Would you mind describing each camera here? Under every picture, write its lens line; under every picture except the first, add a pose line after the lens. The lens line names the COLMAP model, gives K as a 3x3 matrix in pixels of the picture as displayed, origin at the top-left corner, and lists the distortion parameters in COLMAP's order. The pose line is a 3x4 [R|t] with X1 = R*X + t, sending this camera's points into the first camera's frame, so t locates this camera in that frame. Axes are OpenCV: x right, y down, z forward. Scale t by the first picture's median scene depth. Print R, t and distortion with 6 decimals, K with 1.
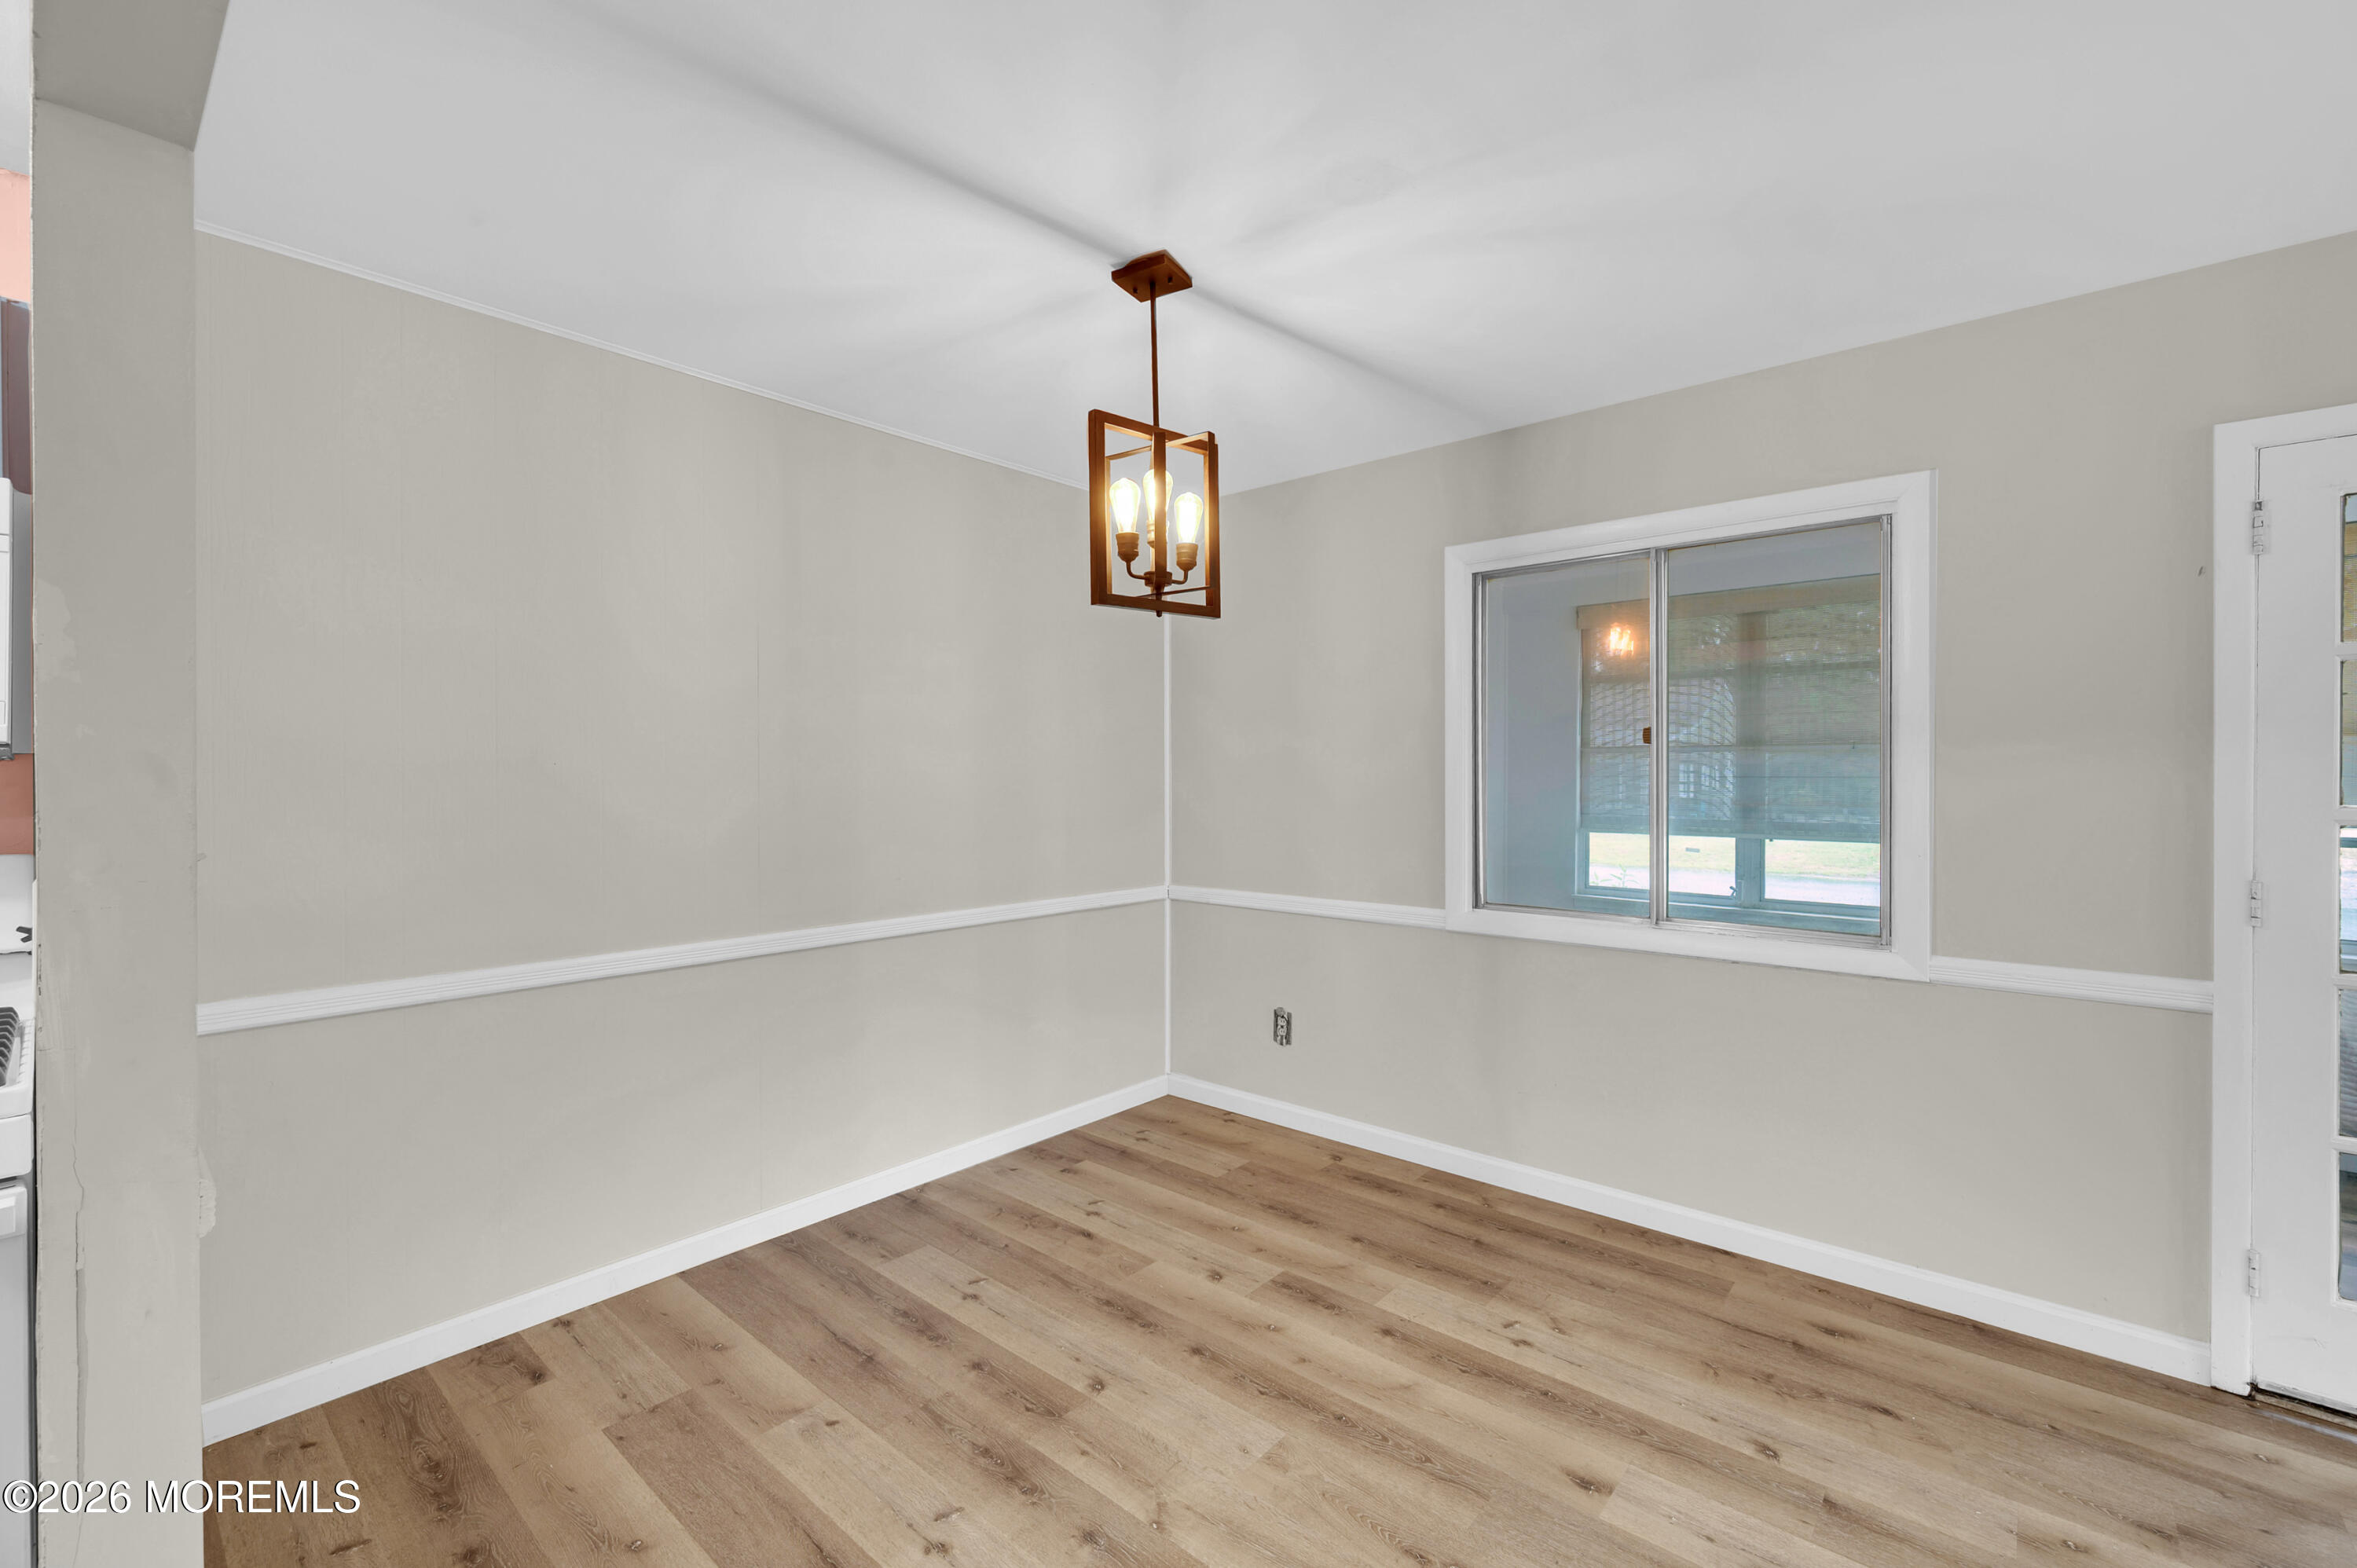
lens RADIAL K [[974.4, 0, 1169.1], [0, 974.4, 785.2], [0, 0, 1]] dist [-0.003228, -0.001125]
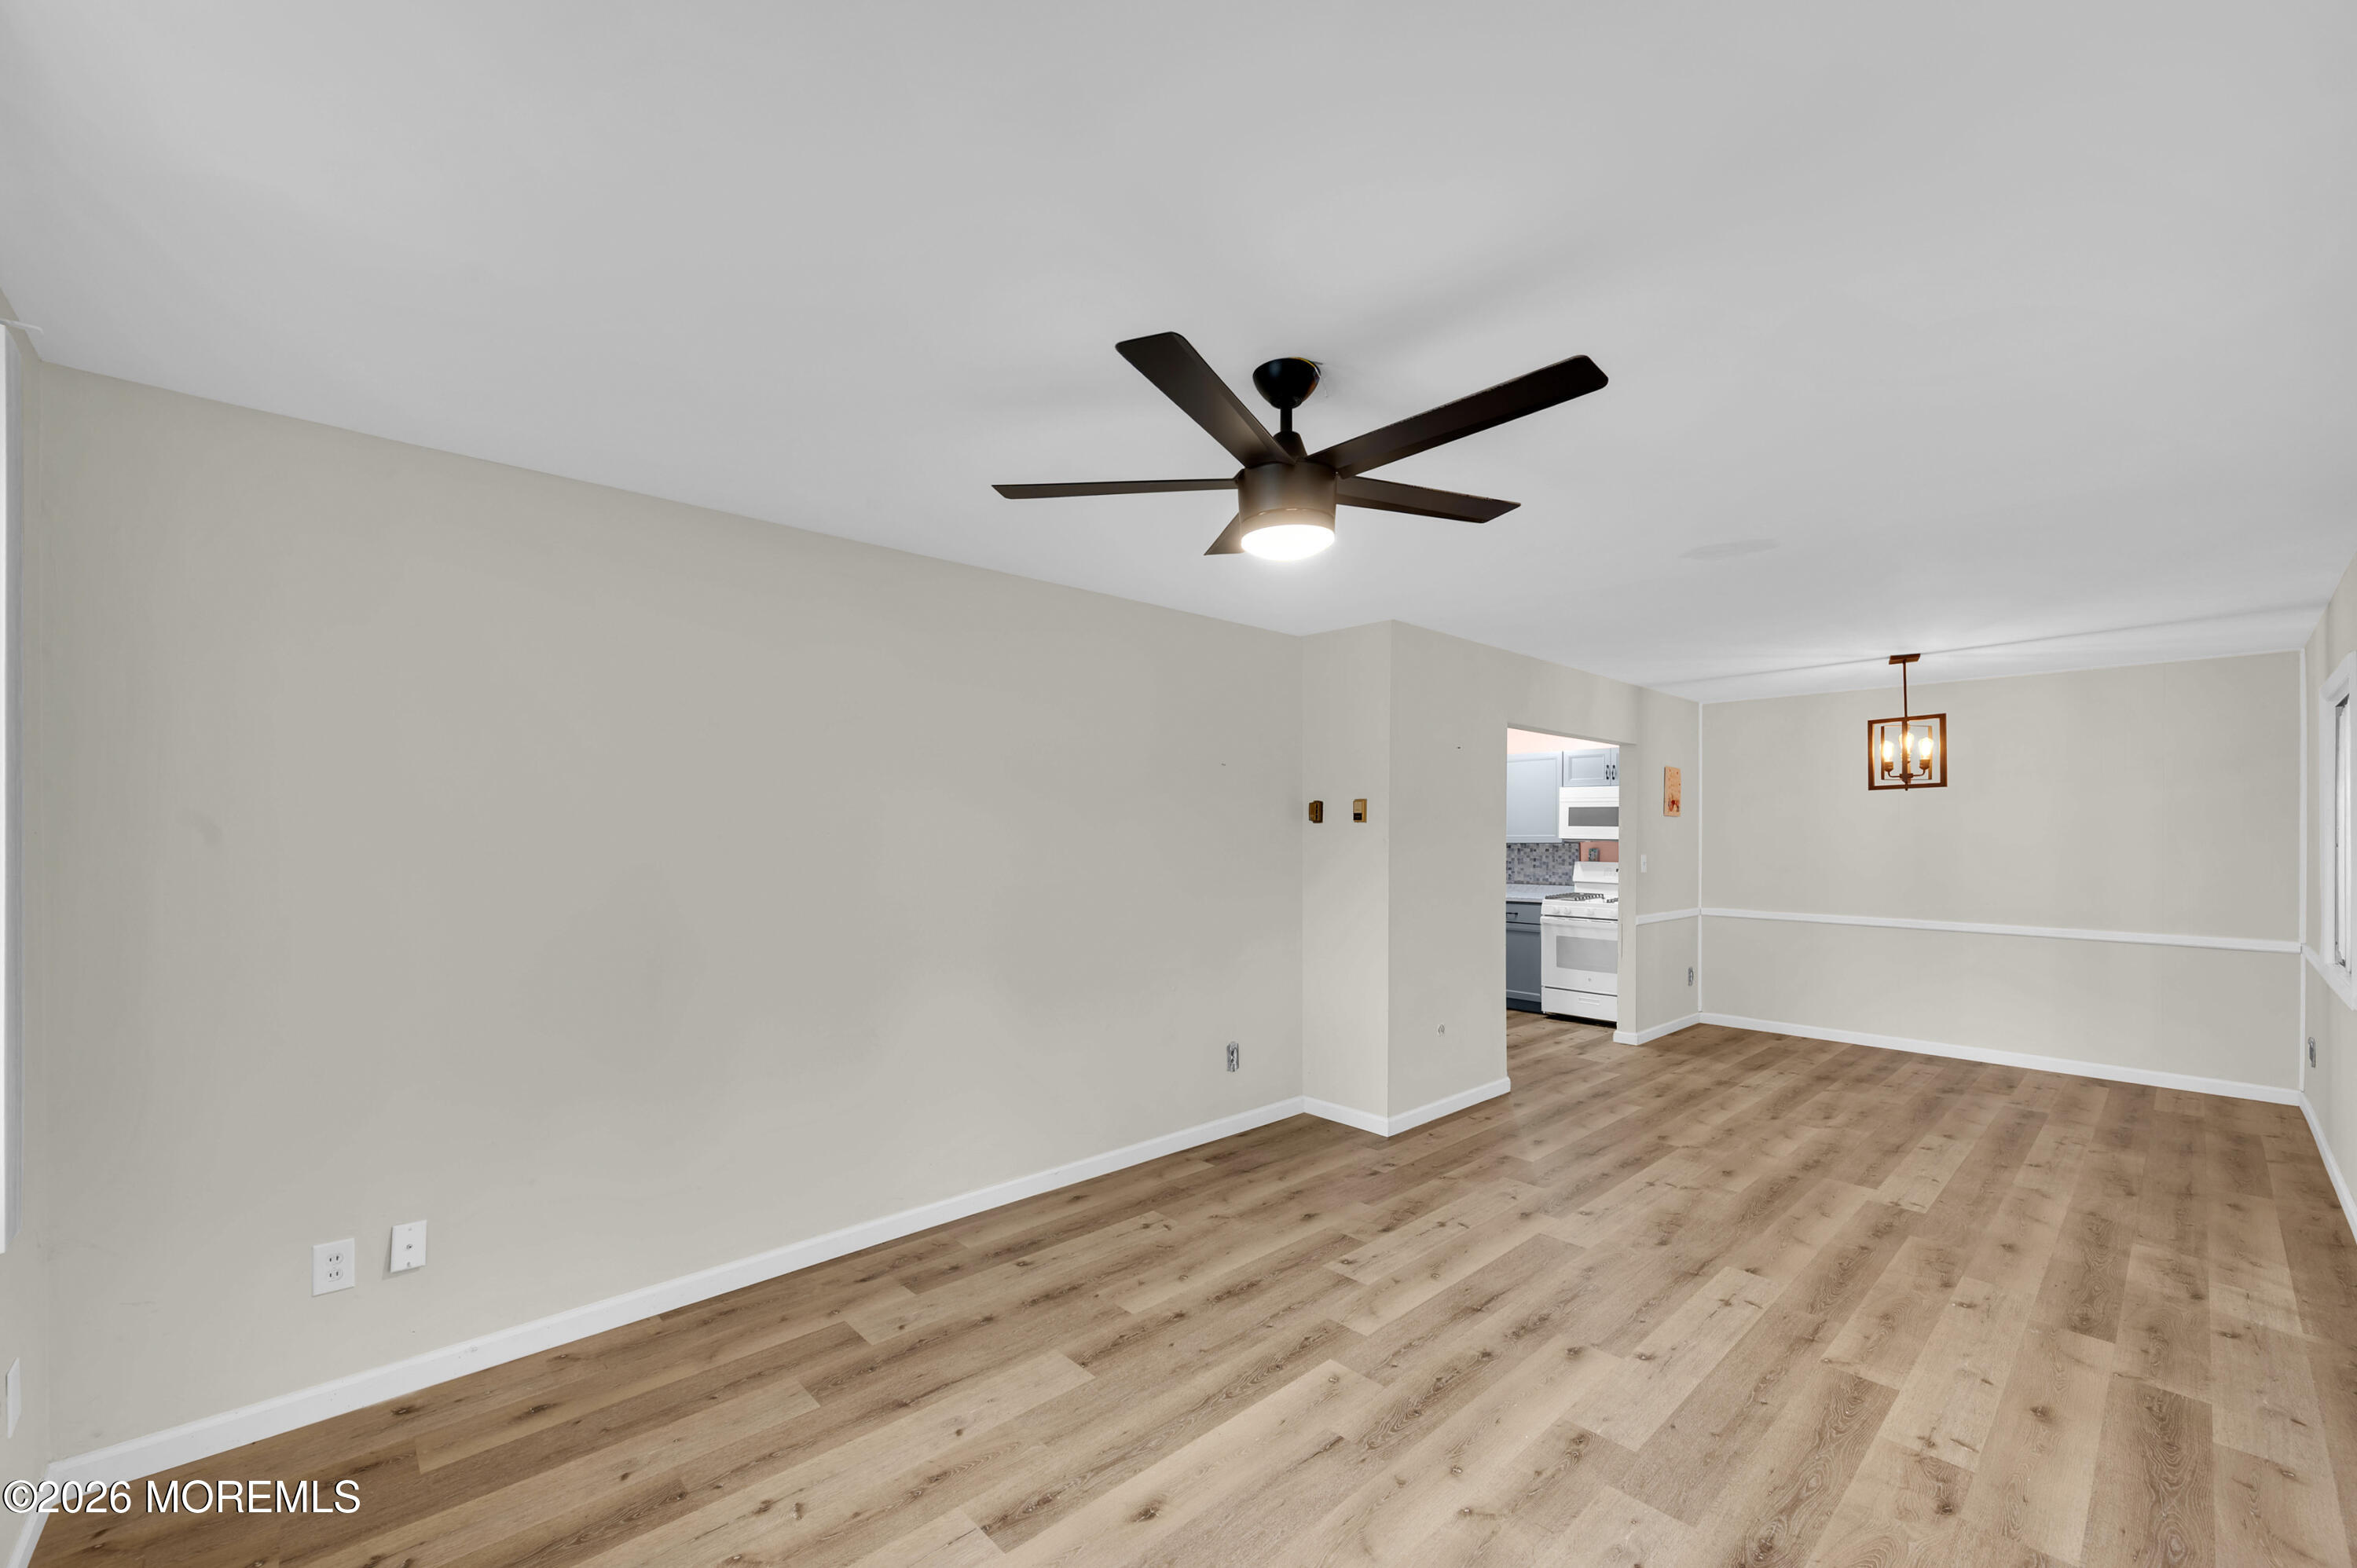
lens RADIAL K [[935.7, 0, 1157.5], [0, 935.7, 825.5], [0, 0, 1]] dist [-0.001761, 0.000754]
pose [[-0.107799, -0.004847, -0.994161, 2.359776], [-0.011787, 0.999924, -0.003597, -0.045943], [0.994103, 0.011330, -0.107848, -0.612007]]
